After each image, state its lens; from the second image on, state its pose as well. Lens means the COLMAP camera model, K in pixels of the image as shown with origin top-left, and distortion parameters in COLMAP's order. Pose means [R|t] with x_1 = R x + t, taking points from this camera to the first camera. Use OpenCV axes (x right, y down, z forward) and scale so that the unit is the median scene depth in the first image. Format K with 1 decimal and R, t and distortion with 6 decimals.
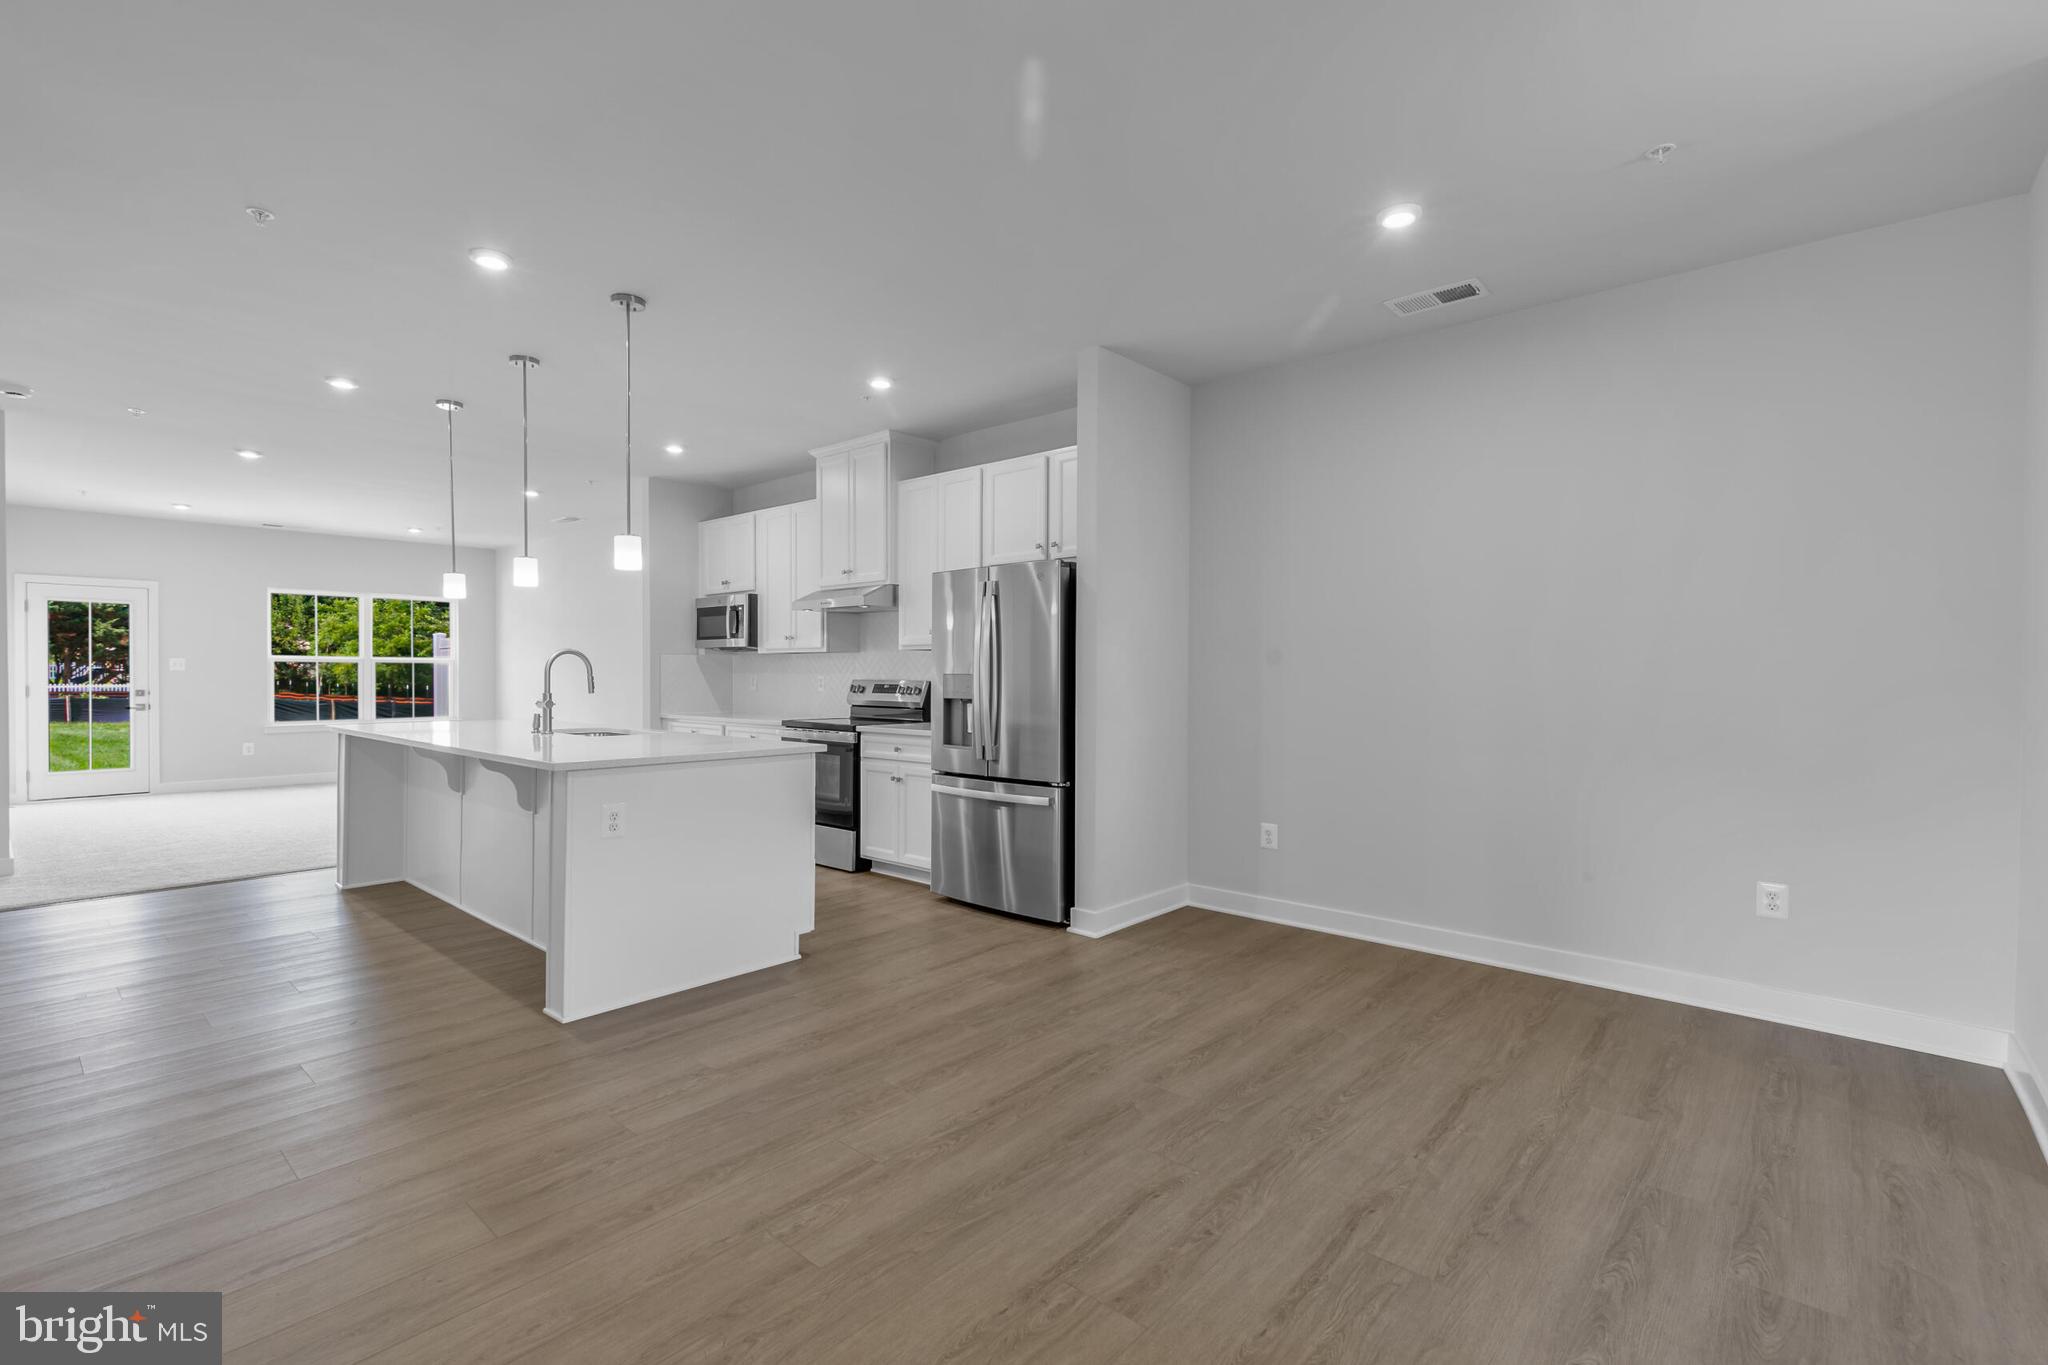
lens RADIAL K [[904.7, 0, 1024.0], [0, 904.7, 682.5], [0, 0, 1]] dist [0.000442, -0.000719]
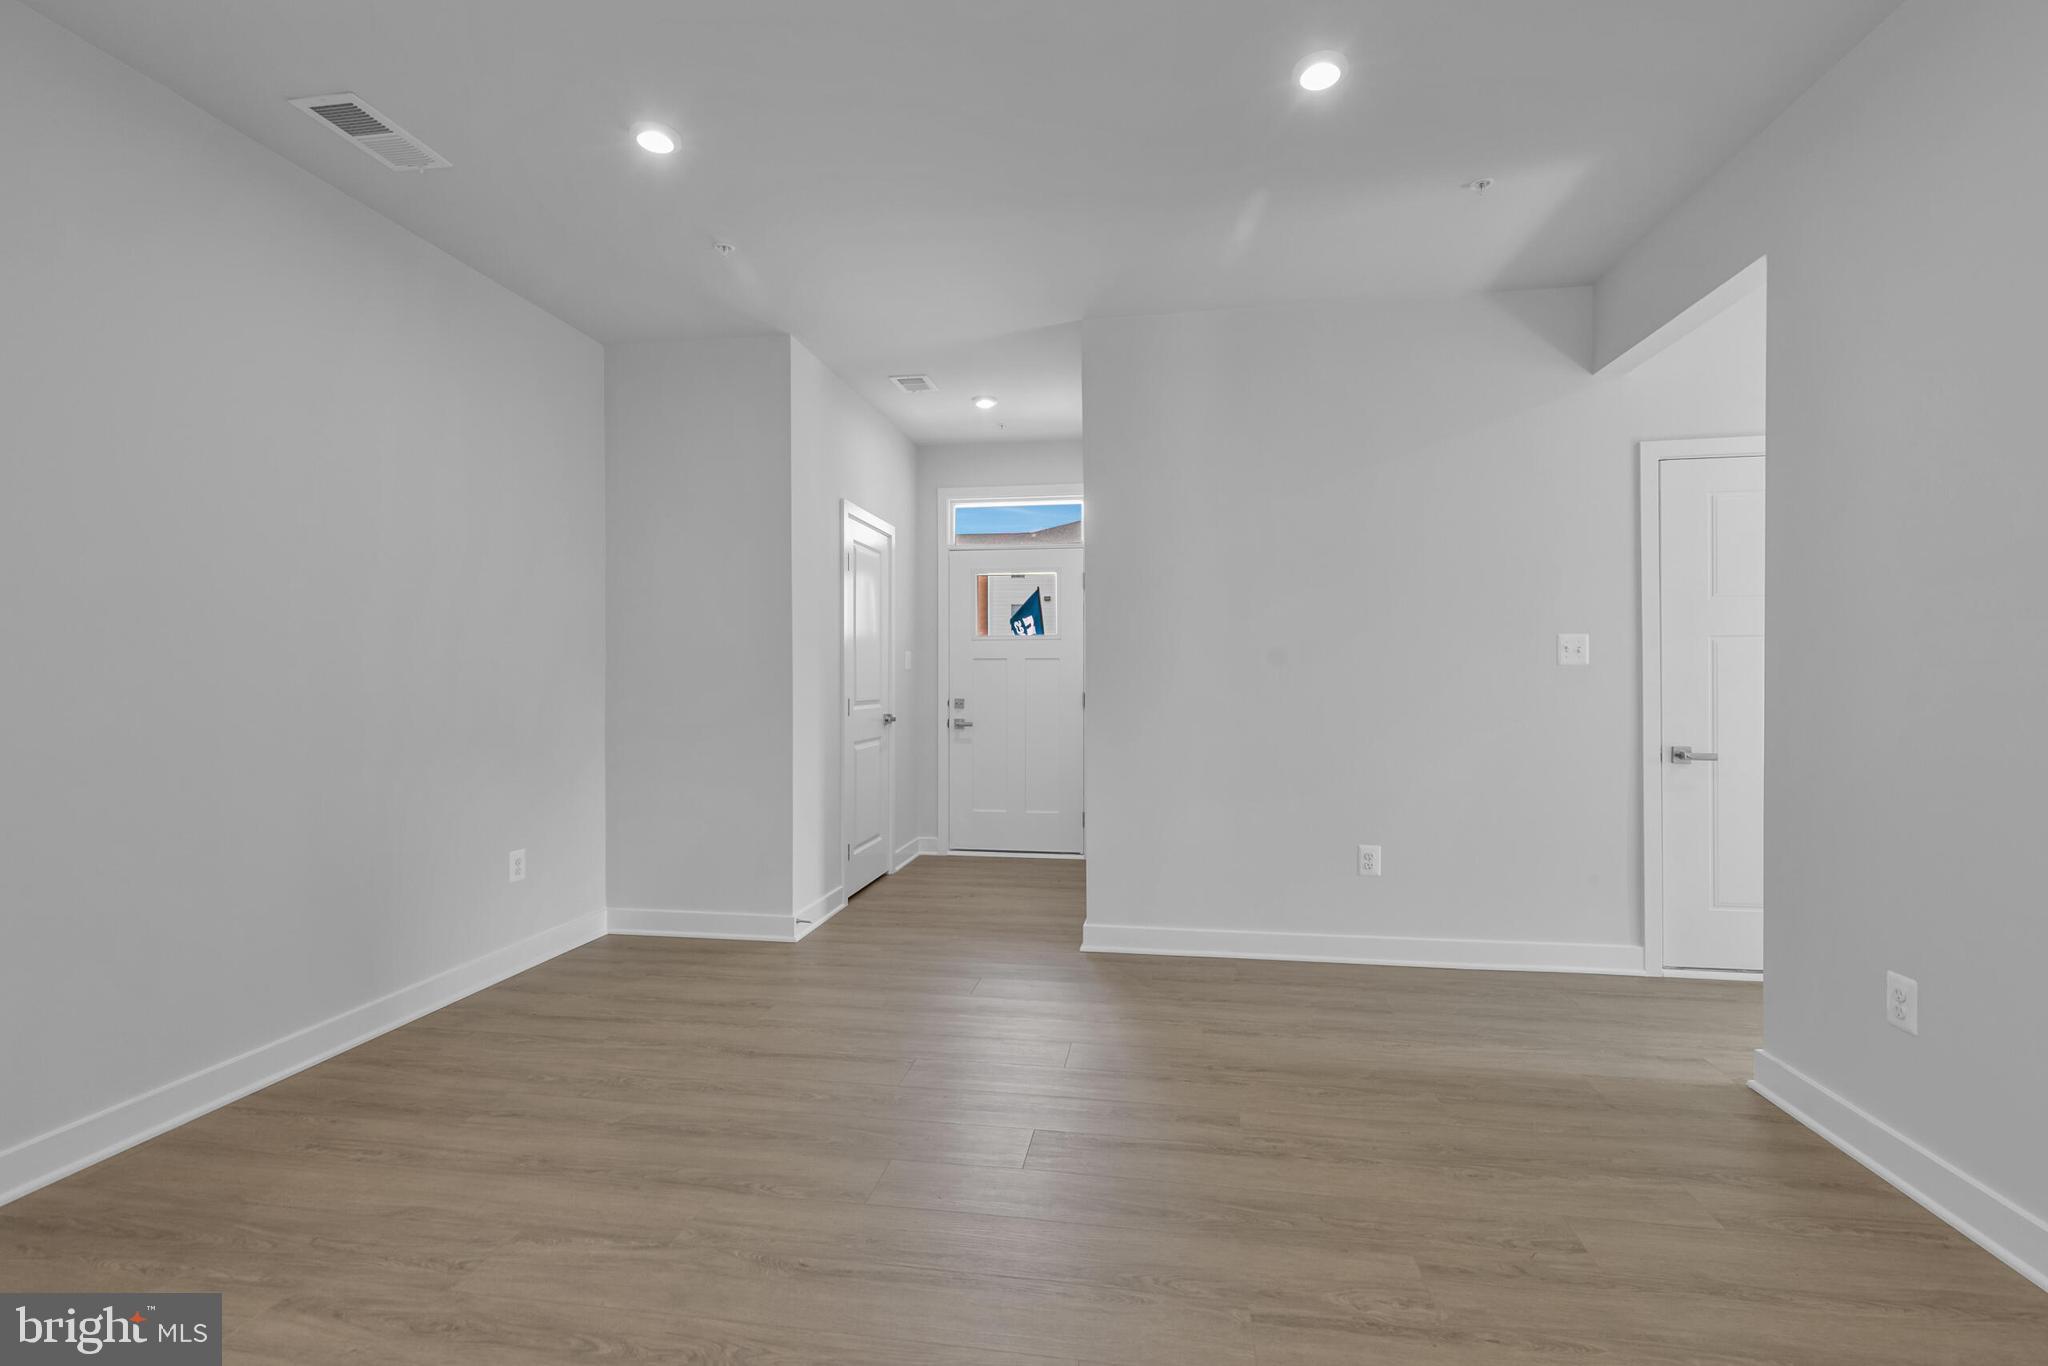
lens RADIAL K [[950.4, 0, 964.1], [0, 950.4, 676.6], [0, 0, 1]] dist [0.001873, 0.000091]
pose [[-0.502725, -0.002847, 0.864442, -0.298237], [0.007967, 0.999937, 0.007926, -0.003998], [-0.864410, 0.010872, -0.502670, 0.657139]]
